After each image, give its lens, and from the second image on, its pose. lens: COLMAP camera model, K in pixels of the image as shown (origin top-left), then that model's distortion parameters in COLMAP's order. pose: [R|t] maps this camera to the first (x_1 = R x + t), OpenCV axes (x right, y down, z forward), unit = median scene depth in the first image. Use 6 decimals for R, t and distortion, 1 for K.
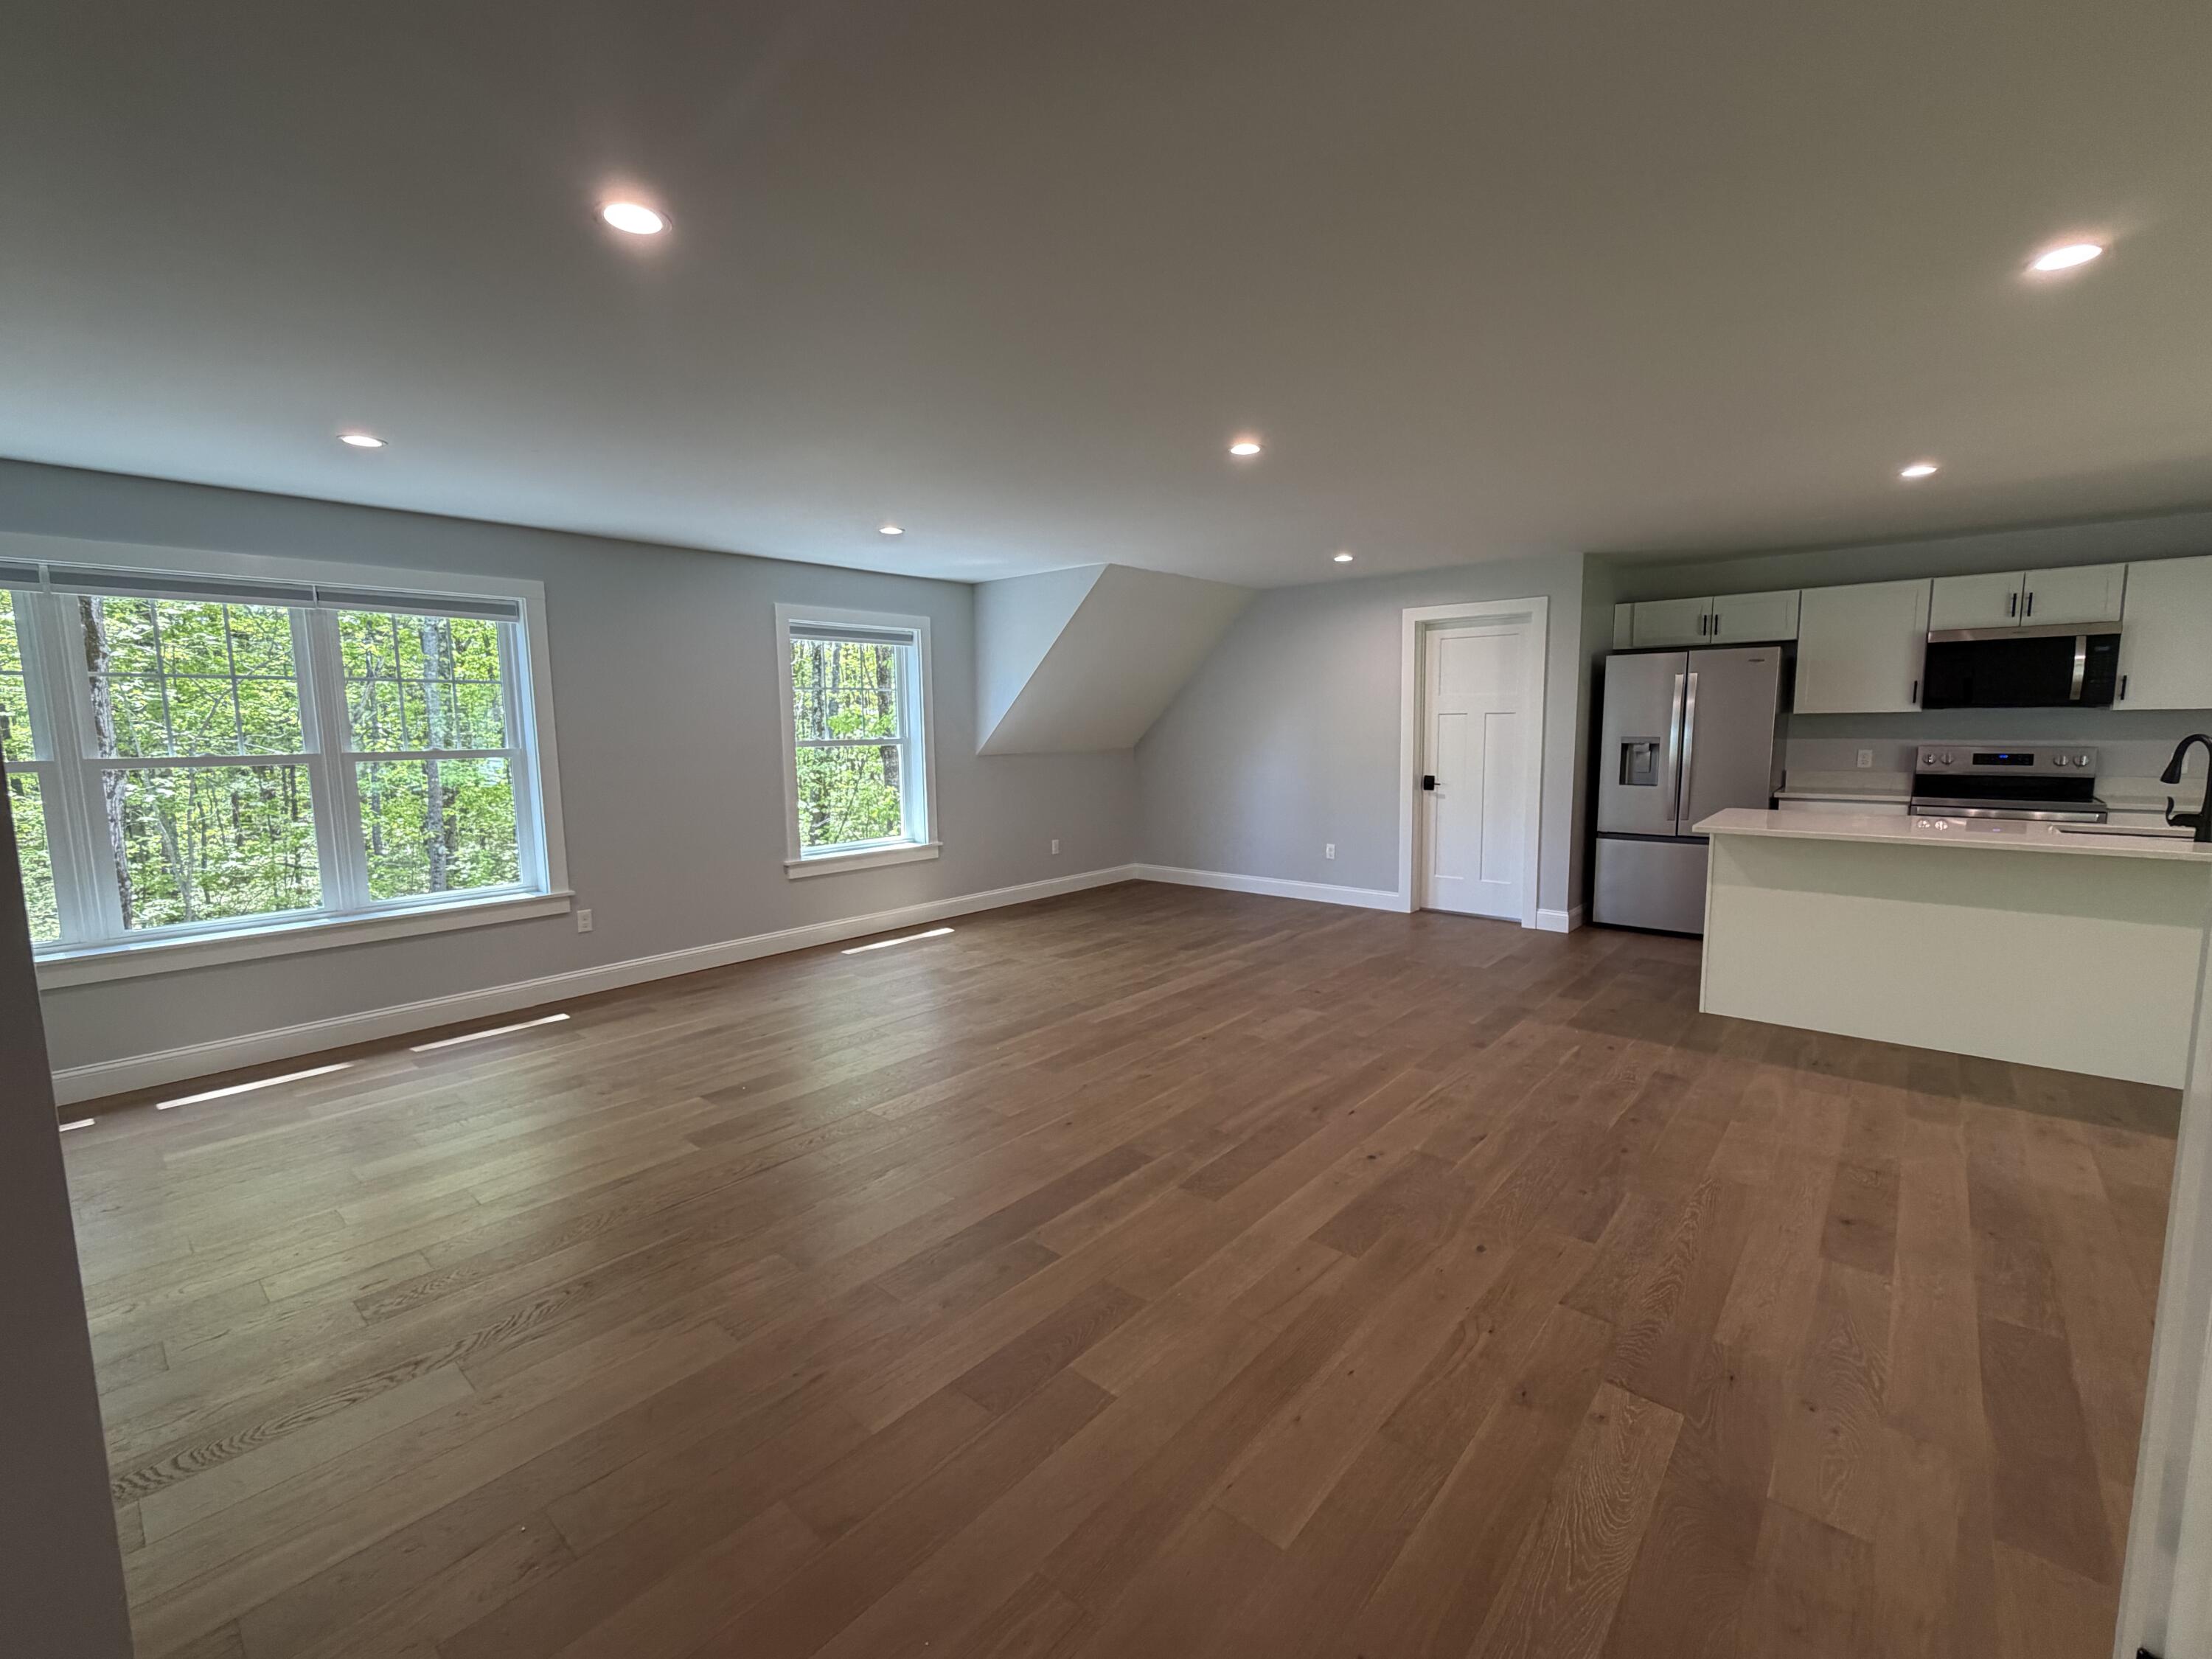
lens RADIAL K [[943.9, 0, 1110.3], [0, 943.9, 829.4], [0, 0, 1]] dist [-0.000326, -0.000203]
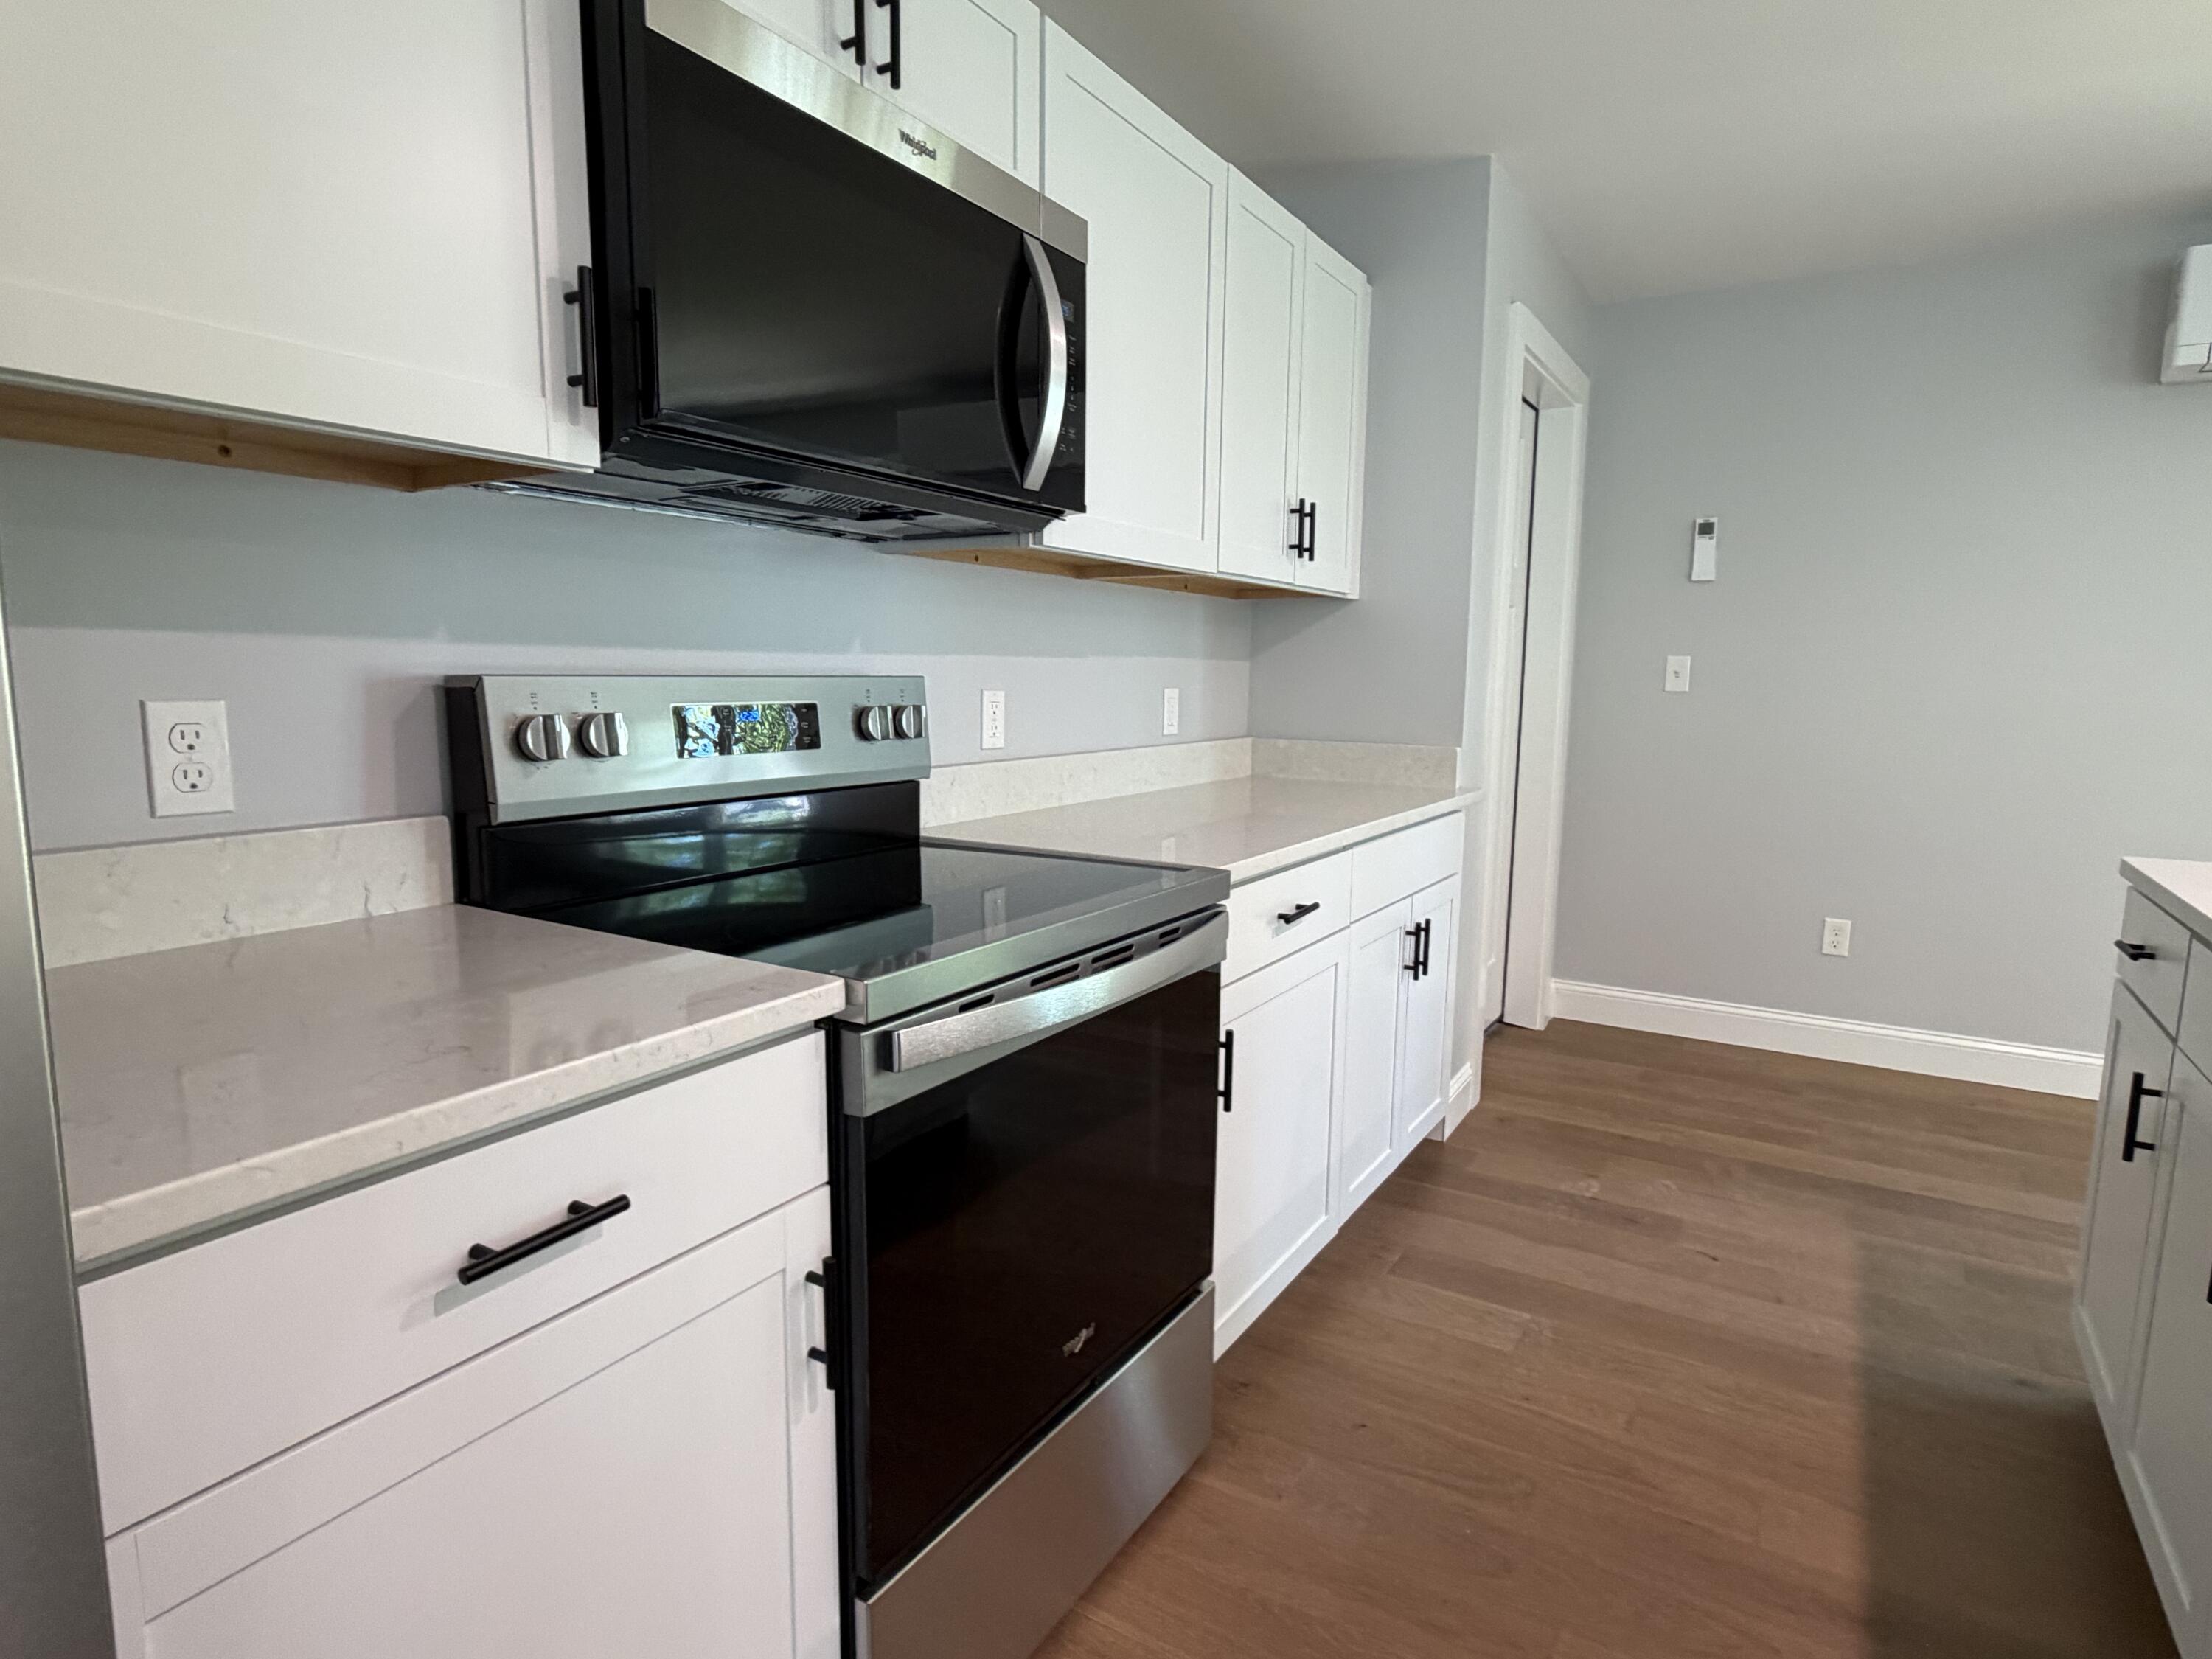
lens RADIAL K [[1208.0, 0, 1109.9], [0, 1208.0, 841.8], [0, 0, 1]] dist [-0.001490, 0.000410]
pose [[-0.161946, -0.126770, 0.978623, 0.683183], [0.103549, 0.984056, 0.144609, -0.088532], [-0.981352, 0.124755, -0.146237, 1.050818]]
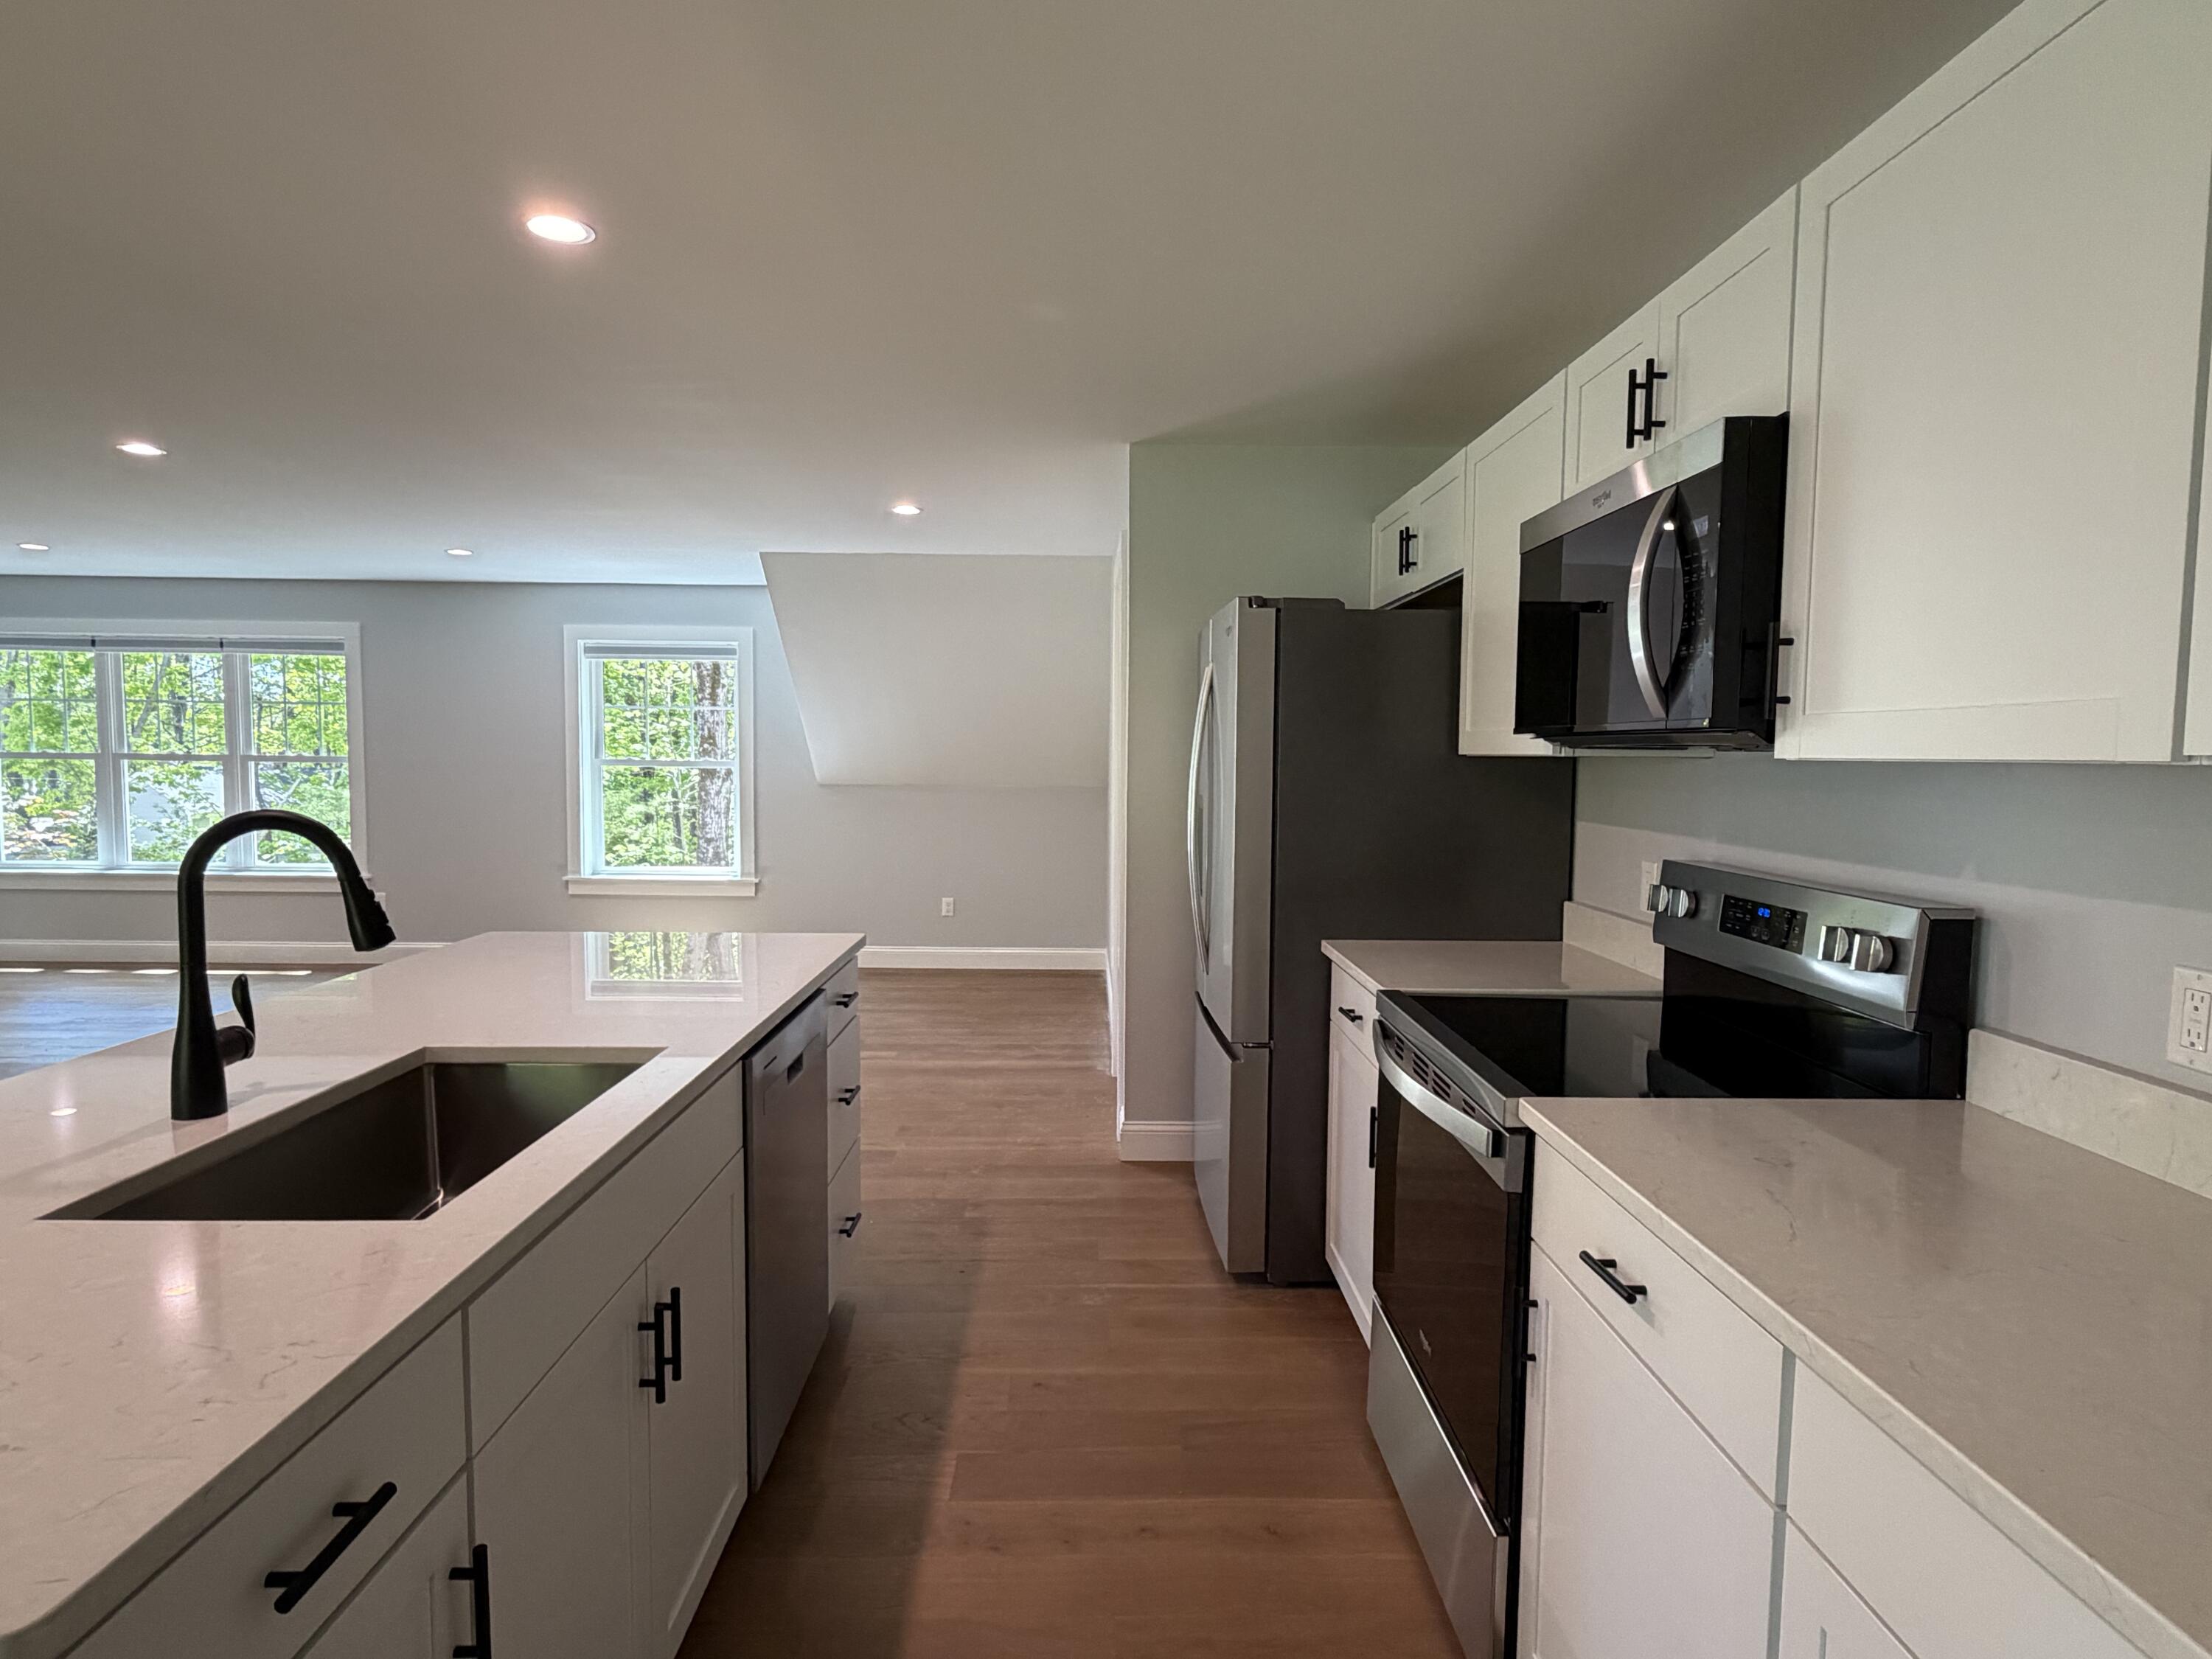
lens RADIAL K [[1204.9, 0, 1112.2], [0, 1204.9, 834.7], [0, 0, 1]] dist [-0.000965, 0.002426]
pose [[0.669707, 0.071744, -0.739152, 1.189824], [-0.103471, 0.994629, 0.002792, -0.089011], [0.735382, 0.074612, 0.673533, 0.655281]]
